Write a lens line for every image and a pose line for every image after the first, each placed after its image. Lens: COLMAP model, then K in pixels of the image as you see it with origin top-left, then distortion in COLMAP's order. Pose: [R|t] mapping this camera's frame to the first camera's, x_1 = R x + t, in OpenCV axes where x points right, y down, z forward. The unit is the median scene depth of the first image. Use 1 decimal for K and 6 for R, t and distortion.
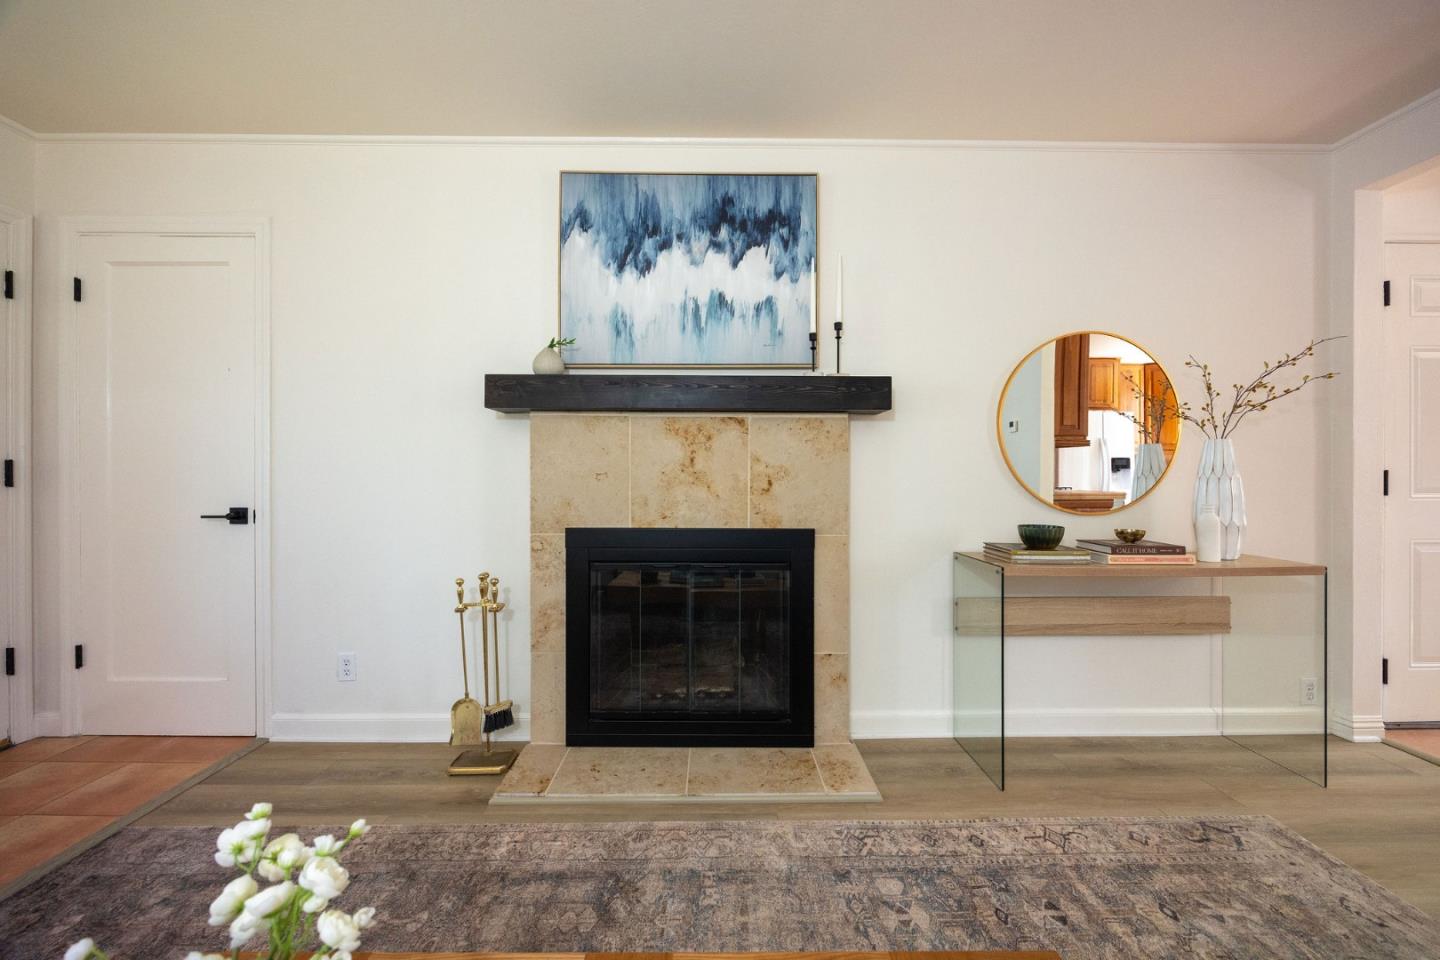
lens RADIAL K [[574.4, 0, 718.1], [0, 574.4, 481.0], [0, 0, 1]] dist [-0.003205, -0.000619]
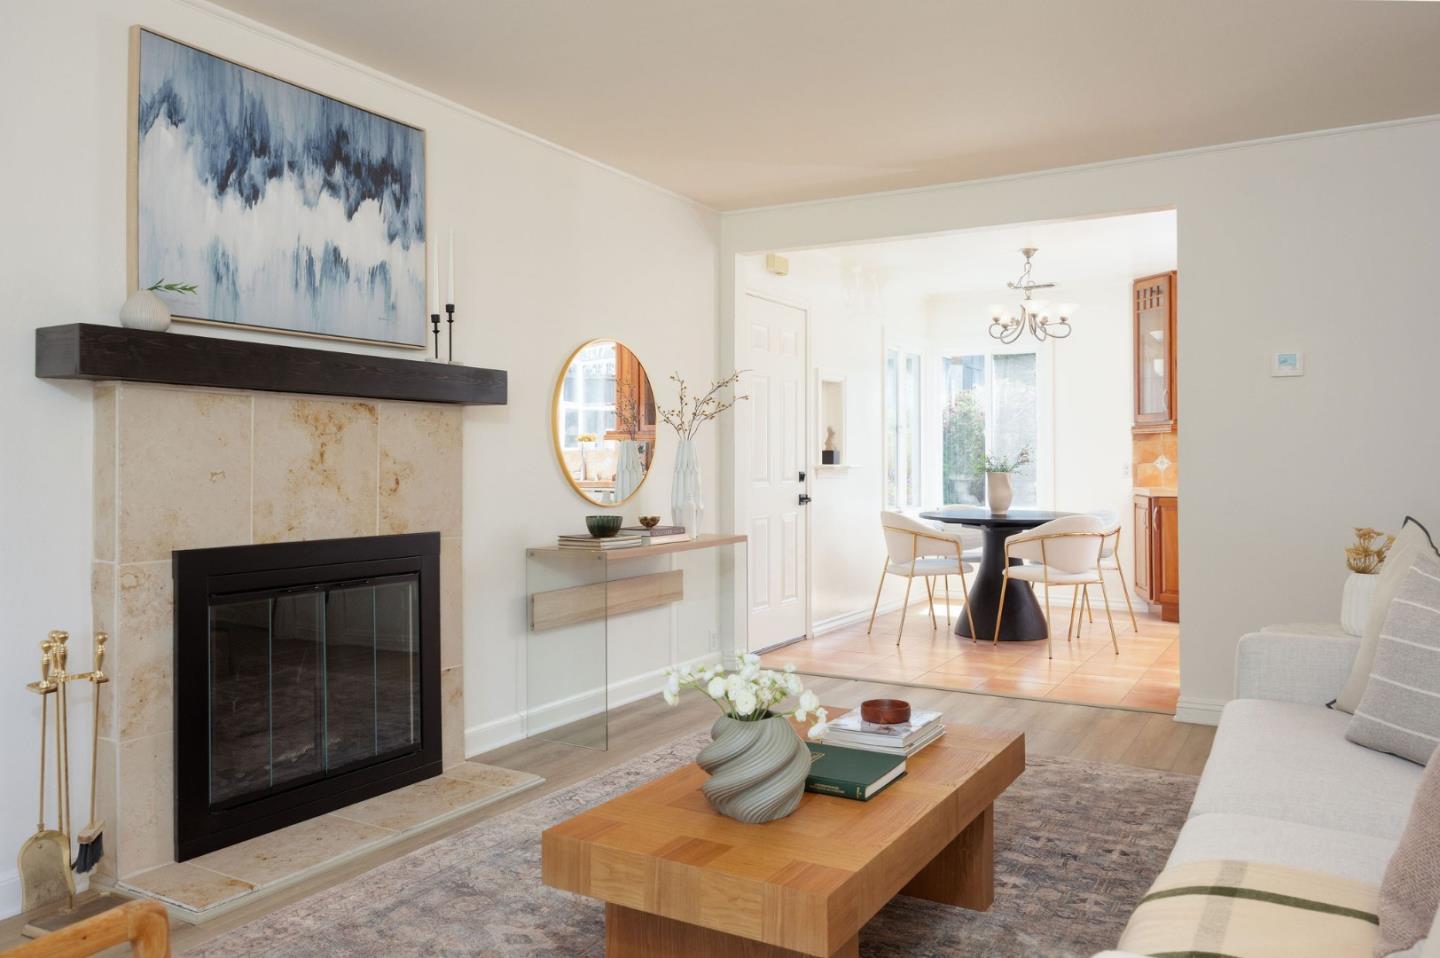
lens RADIAL K [[1059.6, 0, 772.7], [0, 1059.6, 462.9], [0, 0, 1]] dist [-0.009880, 0.004674]
pose [[0.477827, -0.001529, 0.878453, -1.034925], [0.005848, 0.999982, -0.001440, -0.019479], [-0.878435, 0.005825, 0.477827, -0.252814]]
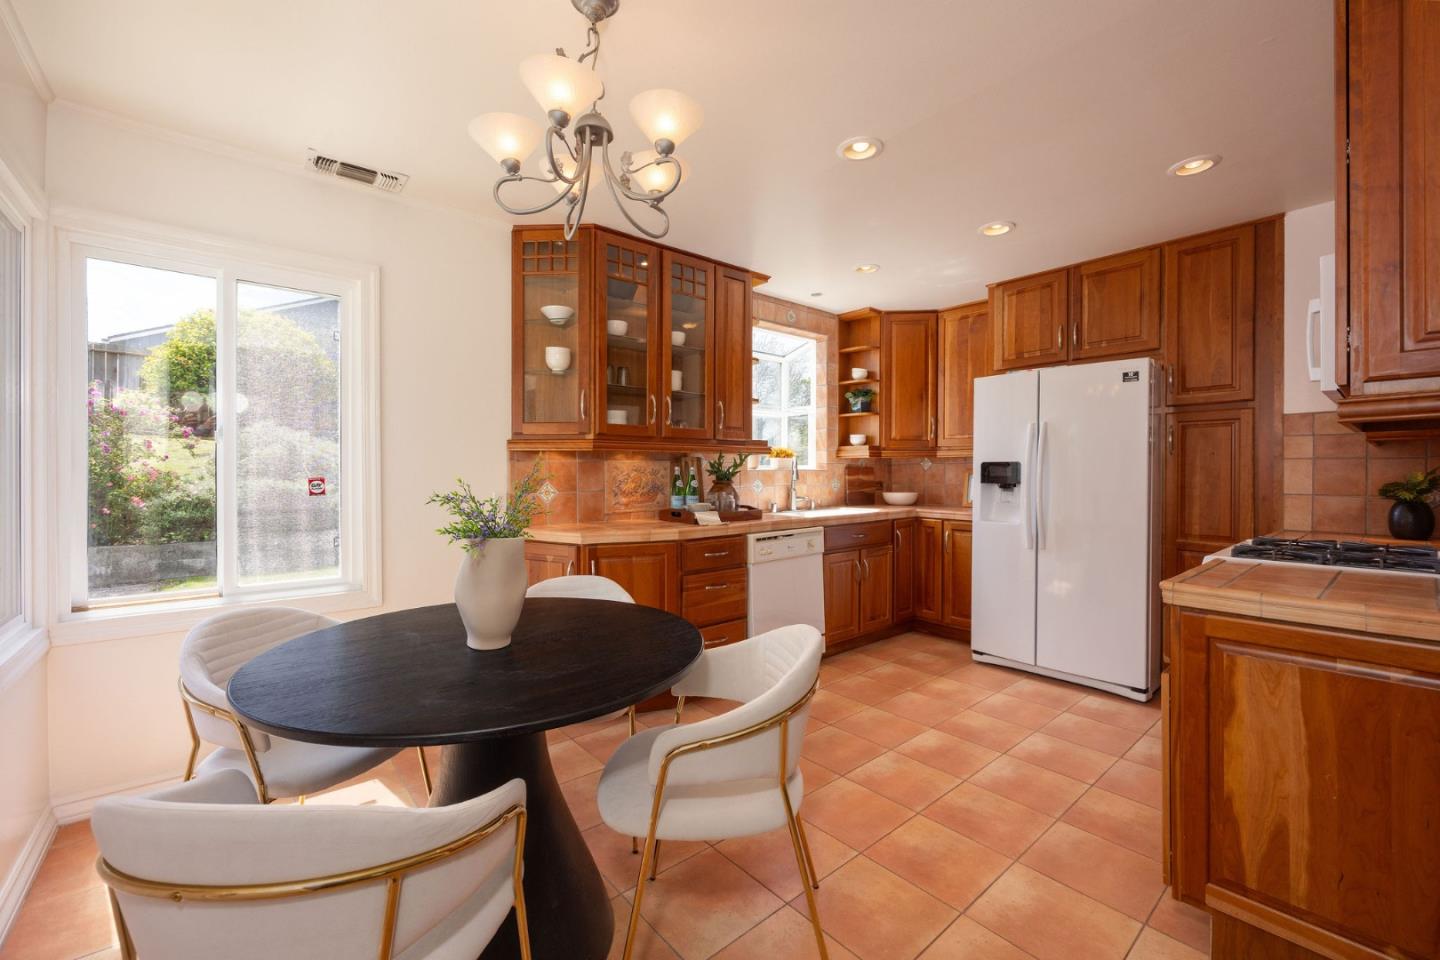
lens RADIAL K [[574.4, 0, 696.1], [0, 574.4, 477.0], [0, 0, 1]] dist [-0.003205, -0.000619]
pose [[-0.613850, -0.003423, 0.789415, 1.388242], [0.001383, 0.999984, 0.005411, -0.058448], [-0.789421, 0.004413, -0.613836, 0.919179]]
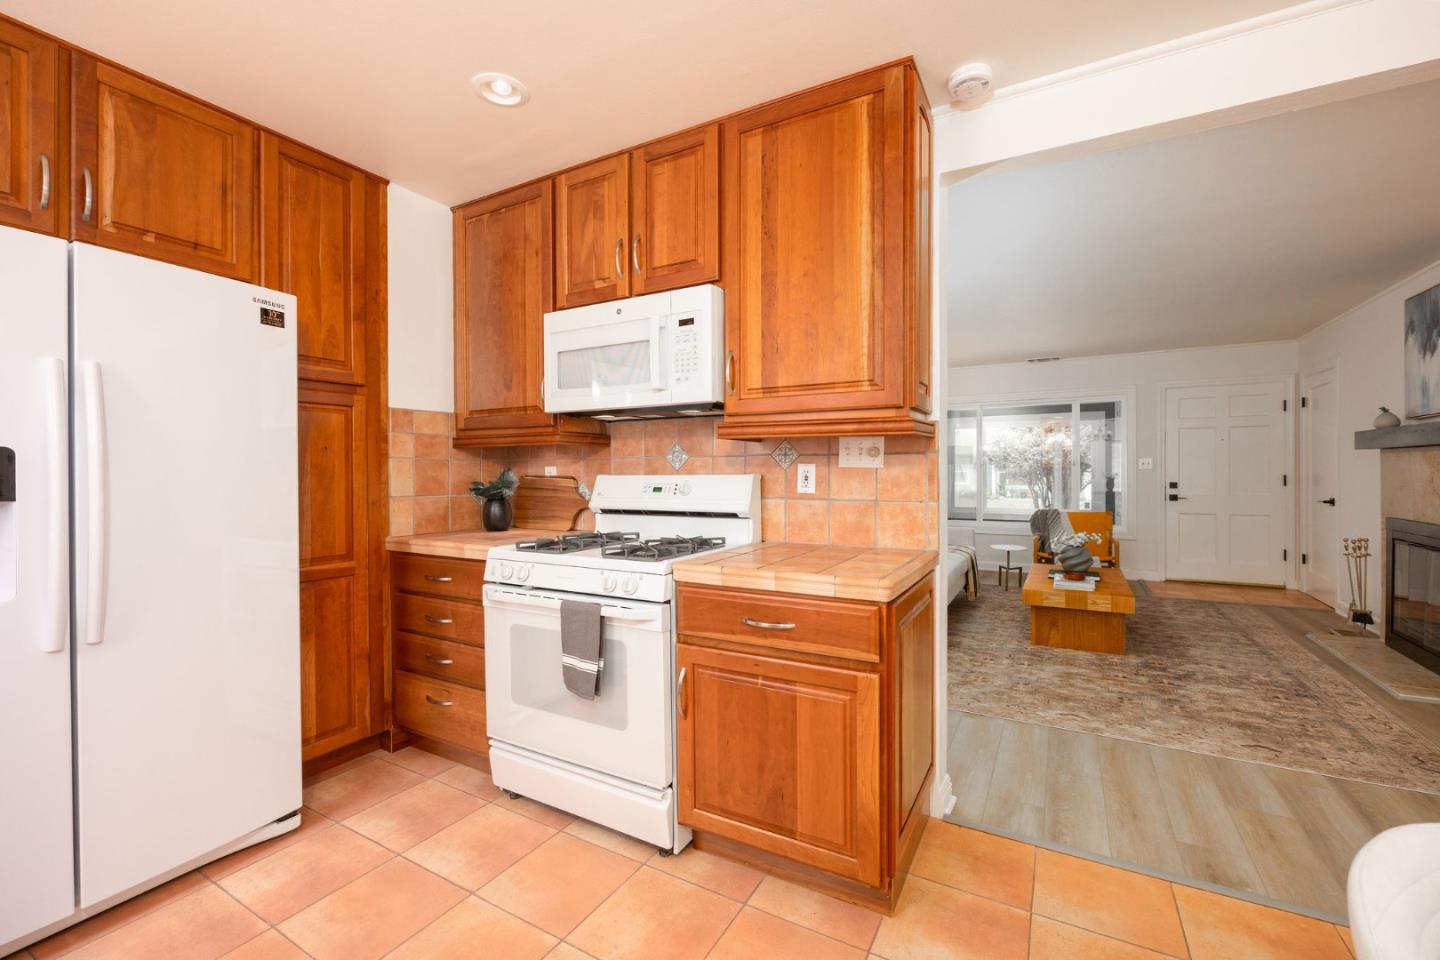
lens RADIAL K [[567.5, 0, 701.8], [0, 567.5, 477.4], [0, 0, 1]] dist [0.005049, -0.002270]
pose [[-0.548058, 0.010965, -0.836369, 2.222164], [0.003368, 0.999935, 0.010902, -0.061091], [0.836434, 0.003158, -0.548059, 0.220607]]
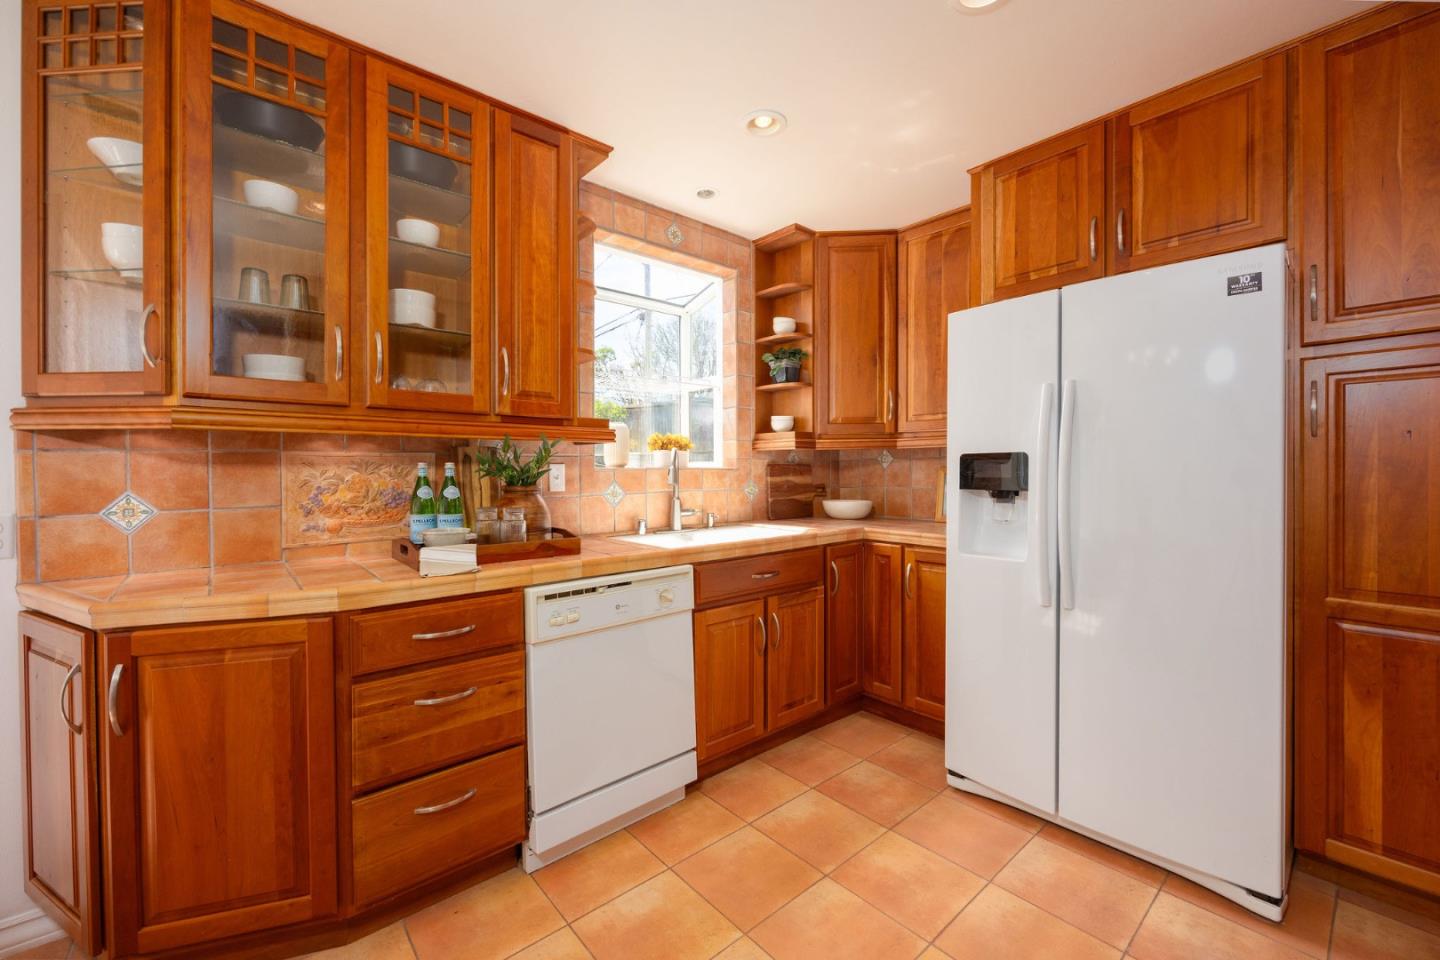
lens RADIAL K [[574.4, 0, 695.8], [0, 574.4, 474.8], [0, 0, 1]] dist [-0.003205, -0.000619]
pose [[-0.627979, 0.000485, 0.778230, 1.721932], [0.004211, 0.999987, 0.002774, -0.059873], [-0.778219, 0.005019, -0.627973, 0.196980]]
